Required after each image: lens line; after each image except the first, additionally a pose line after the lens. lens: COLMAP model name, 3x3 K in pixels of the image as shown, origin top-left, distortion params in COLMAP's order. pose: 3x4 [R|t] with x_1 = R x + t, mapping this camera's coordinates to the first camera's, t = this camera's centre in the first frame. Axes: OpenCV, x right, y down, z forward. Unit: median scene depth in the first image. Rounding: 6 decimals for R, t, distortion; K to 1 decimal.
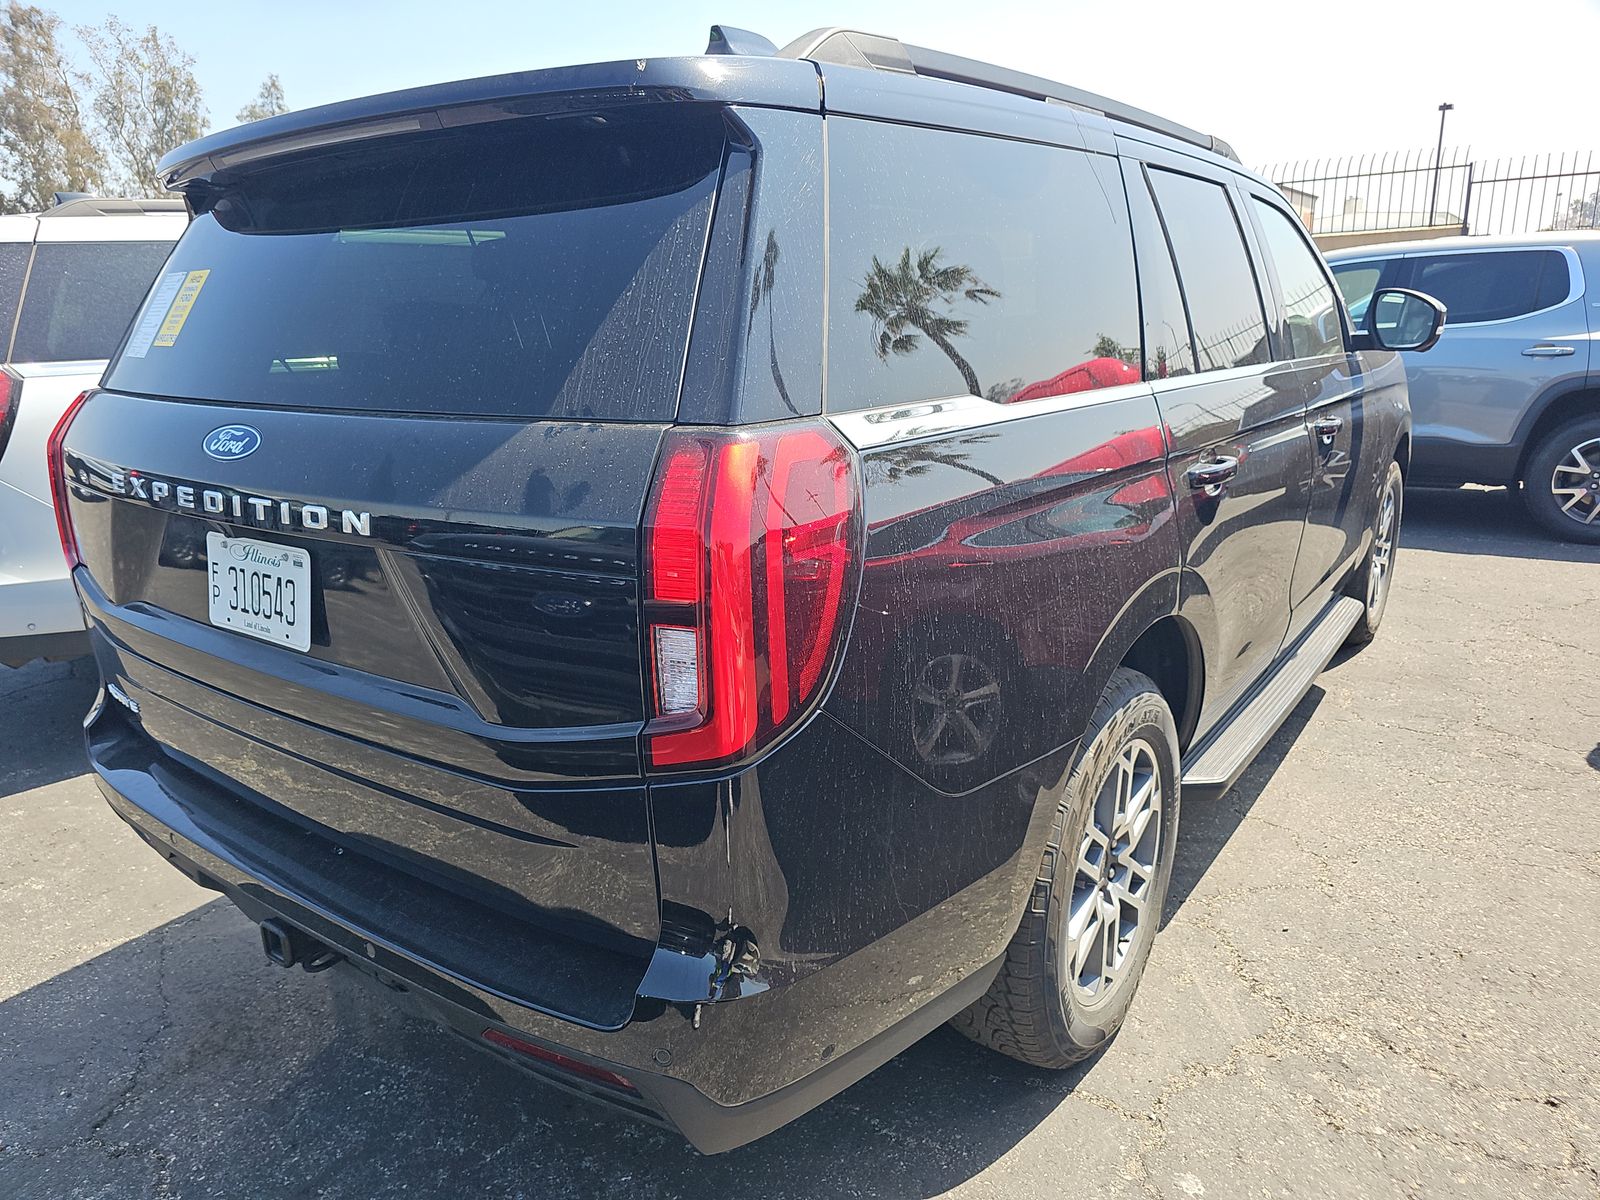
lens RADIAL K [[1090.8, 0, 803.7], [0, 1090.8, 605.8], [0, 0, 1]] dist [0.022915, -0.001761]
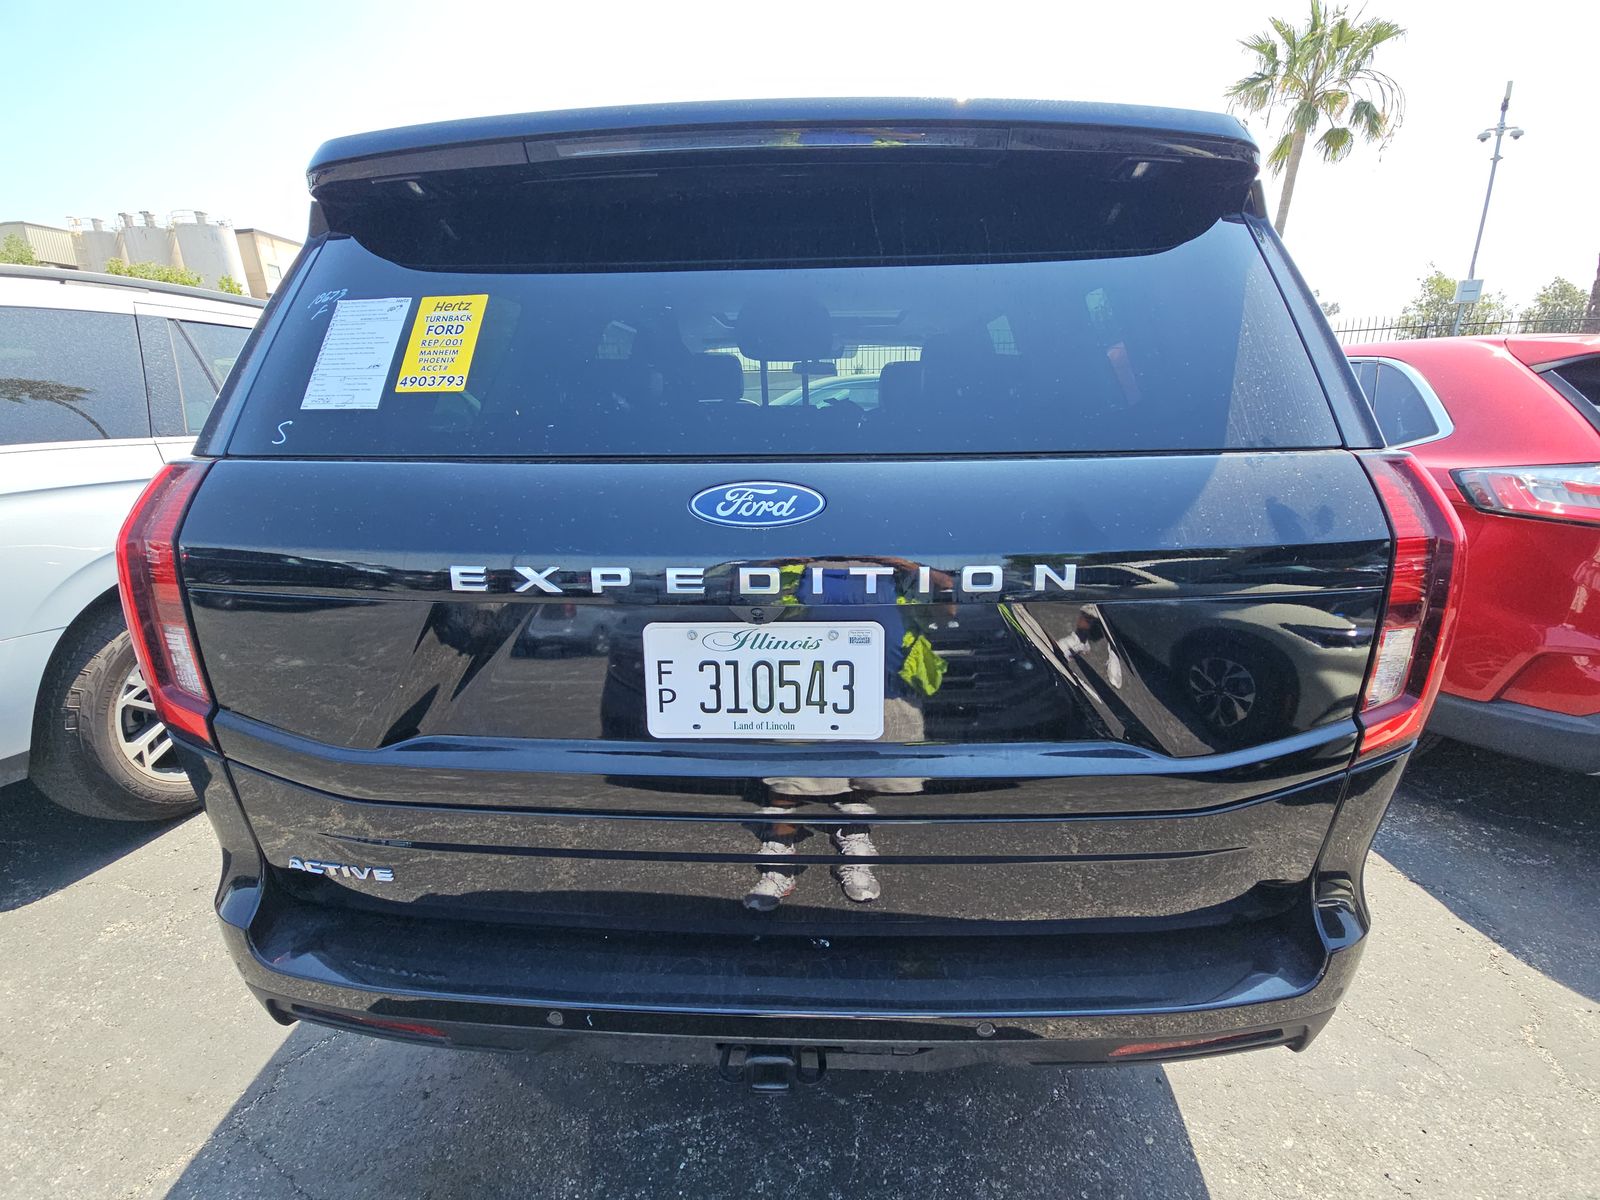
lens RADIAL K [[678.1, 0, 803.3], [0, 678.1, 597.7], [0, 0, 1]] dist [-0.007289, -0.001683]
pose [[0.824597, -0.148655, 0.545840, -0.749856], [0.141988, 0.988357, 0.054672, -0.101818], [-0.547612, 0.032420, 0.836104, 0.561641]]
